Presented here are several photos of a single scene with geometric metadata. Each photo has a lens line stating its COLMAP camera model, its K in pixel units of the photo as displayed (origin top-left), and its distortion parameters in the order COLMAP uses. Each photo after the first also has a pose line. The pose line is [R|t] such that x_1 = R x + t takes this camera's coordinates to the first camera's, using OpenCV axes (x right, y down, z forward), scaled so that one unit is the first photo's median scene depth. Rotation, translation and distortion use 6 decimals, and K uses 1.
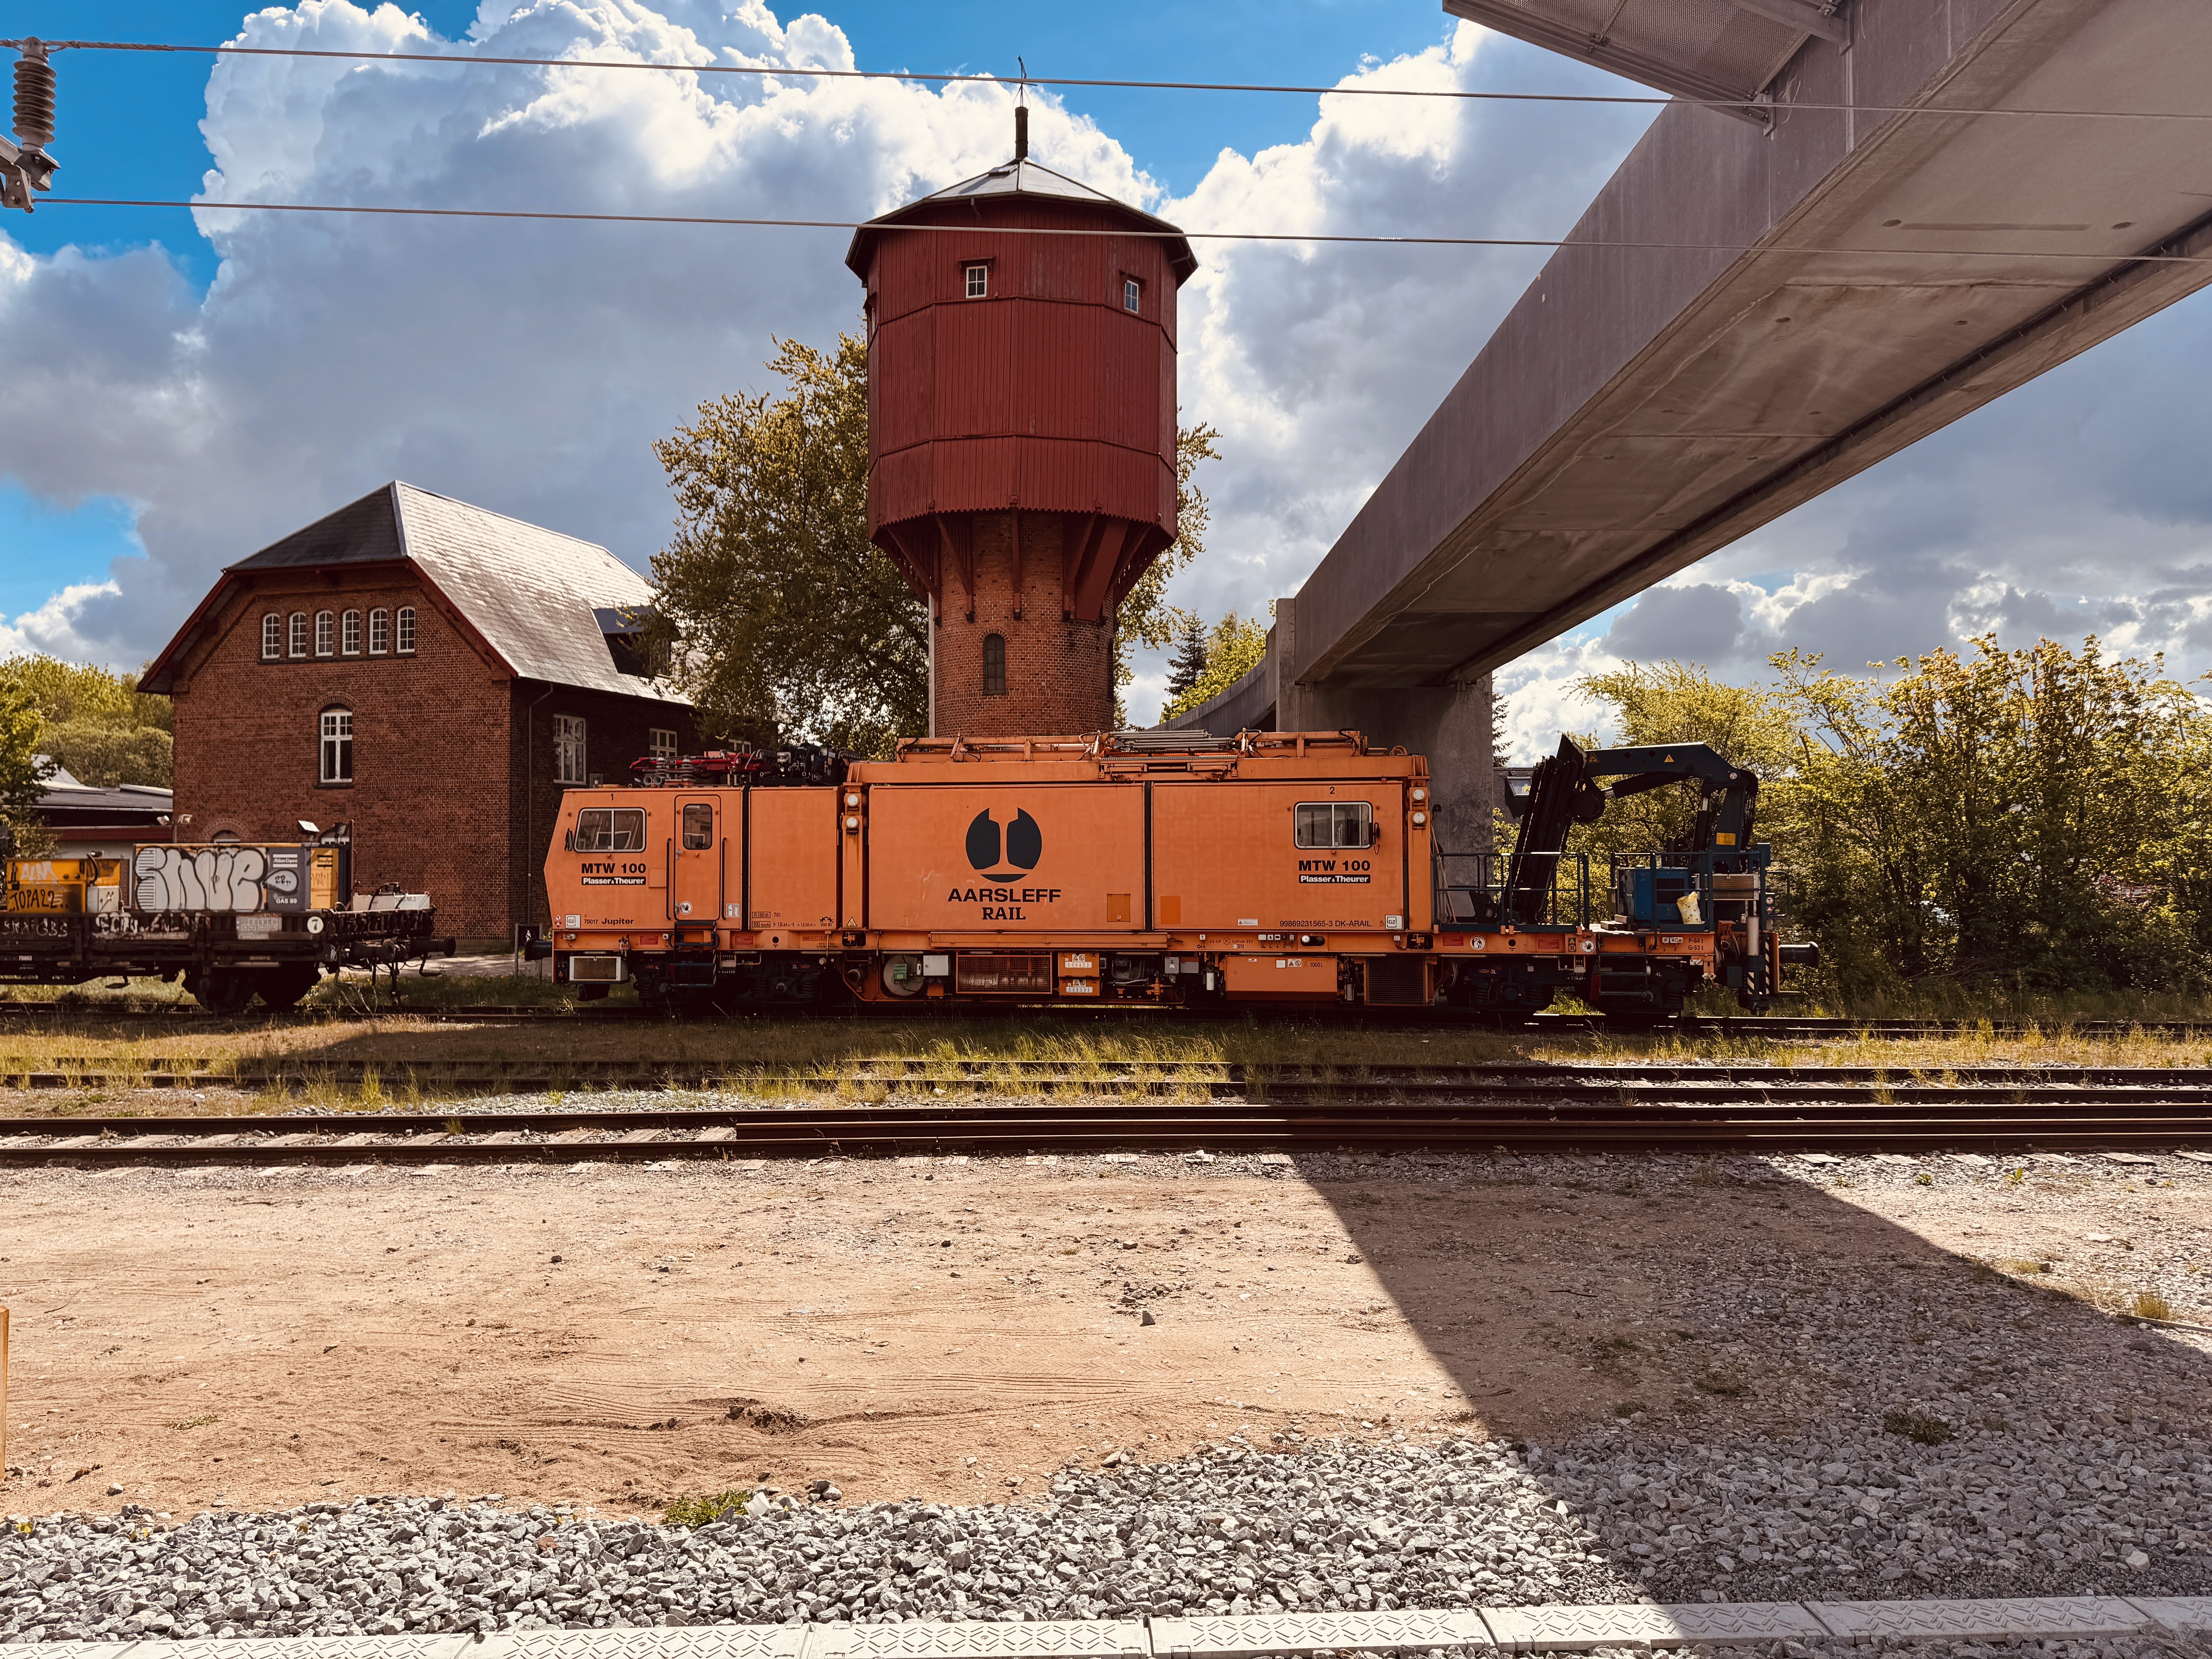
lens RADIAL K [[1640.7, 0, 1106.0], [0, 1640.7, 829.5], [0, 0, 1]] dist [-0.003307, -0.003197]
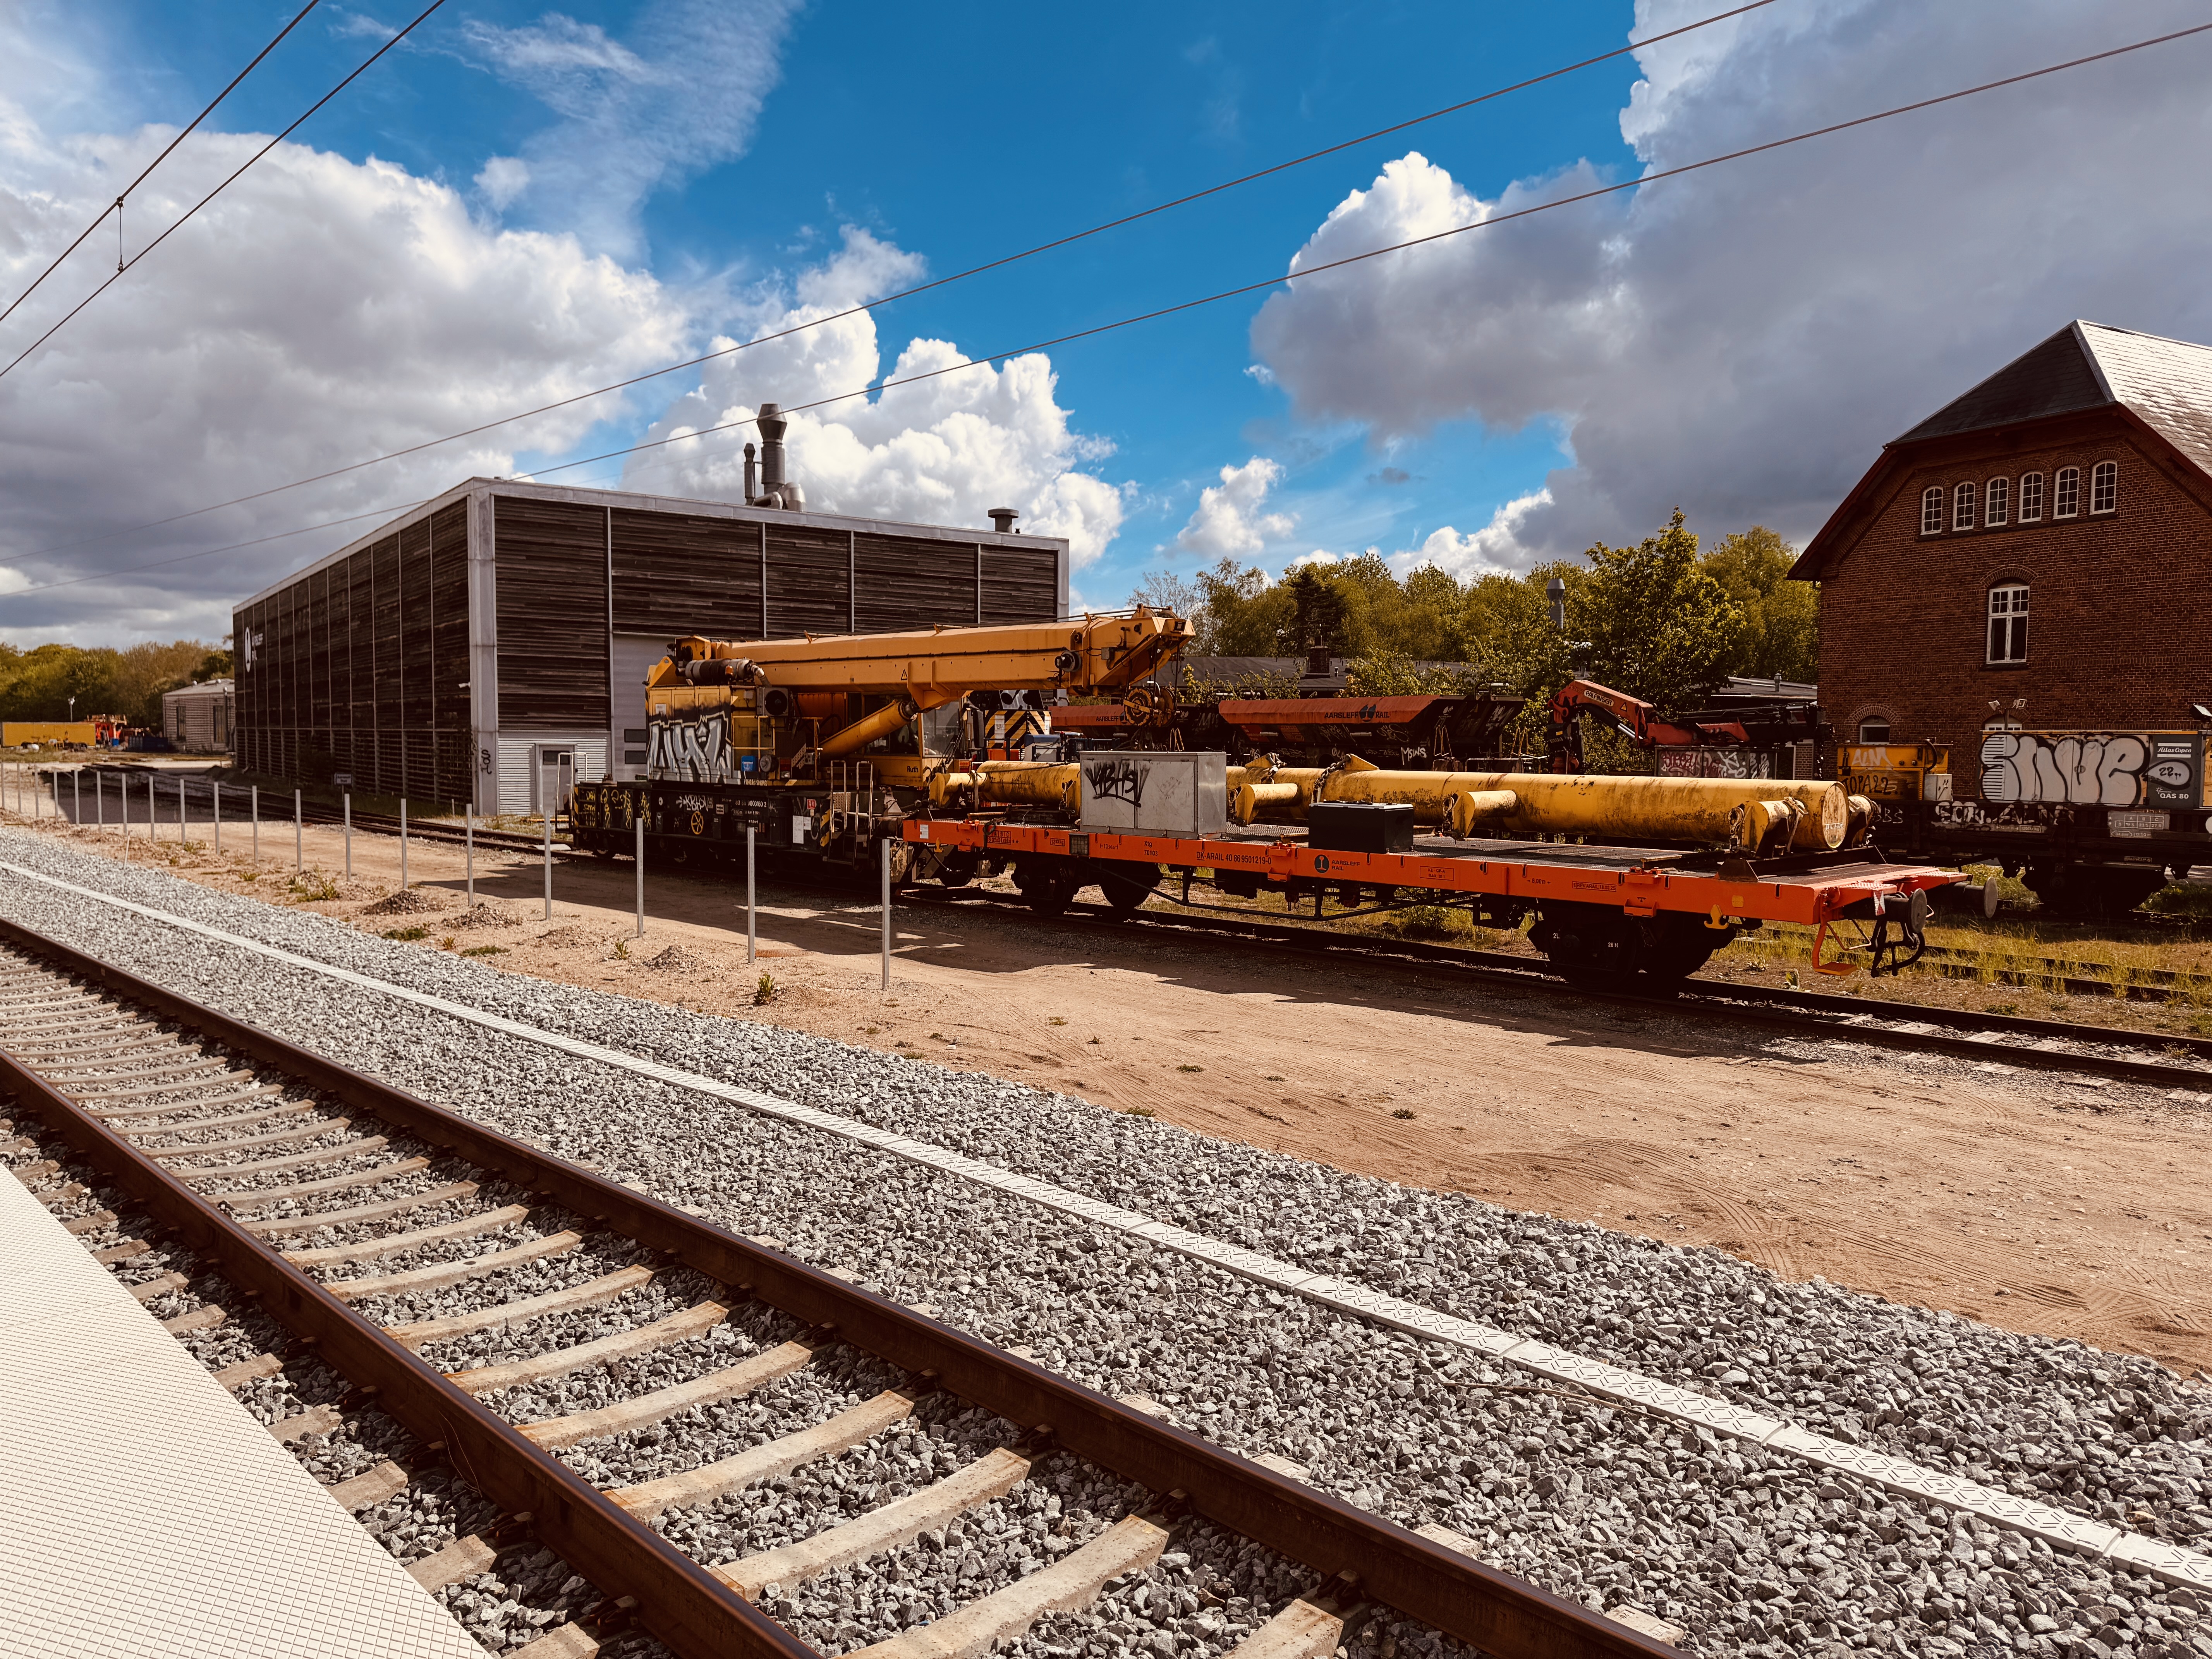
lens RADIAL K [[1530.9, 0, 1106.0], [0, 1530.9, 829.5], [0, 0, 1]] dist [0.245898, -0.167656]
pose [[0.733100, 0.056222, -0.677793, -0.213646], [-0.006708, 0.997127, 0.075455, -0.000906], [0.680088, -0.050769, 0.731371, -0.026283]]
